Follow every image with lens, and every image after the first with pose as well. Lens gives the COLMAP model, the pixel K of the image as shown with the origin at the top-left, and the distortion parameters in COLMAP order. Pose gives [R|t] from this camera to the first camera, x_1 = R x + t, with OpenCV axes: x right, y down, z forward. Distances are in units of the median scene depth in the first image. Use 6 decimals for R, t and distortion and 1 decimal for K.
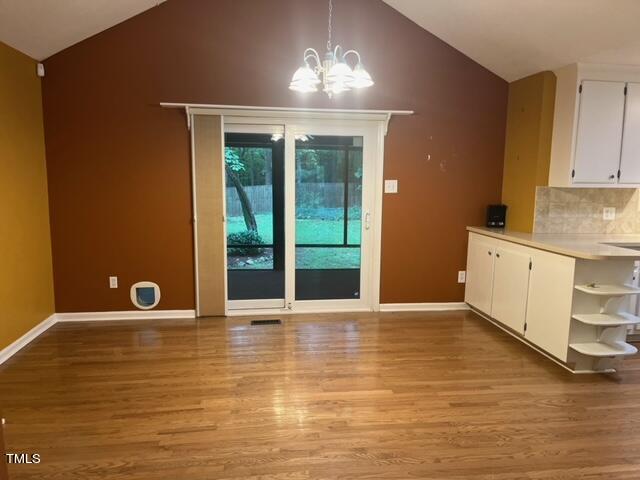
lens RADIAL K [[484.6, 0, 320.0], [0, 484.6, 240.0], [0, 0, 1]] dist [-0.000667, -0.002299]
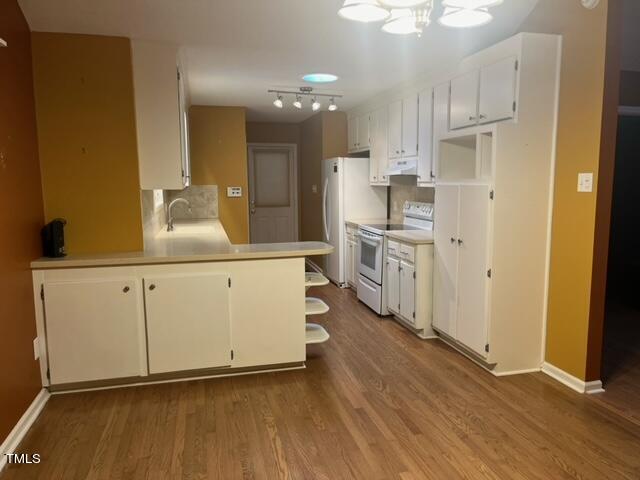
lens RADIAL K [[484.6, 0, 320.0], [0, 484.6, 240.0], [0, 0, 1]] dist [-0.000667, -0.002299]
pose [[-0.114322, -0.126831, 0.985314, -0.502602], [0.133005, 0.980934, 0.141700, -0.146733], [-0.984500, 0.147251, -0.095274, 1.125899]]
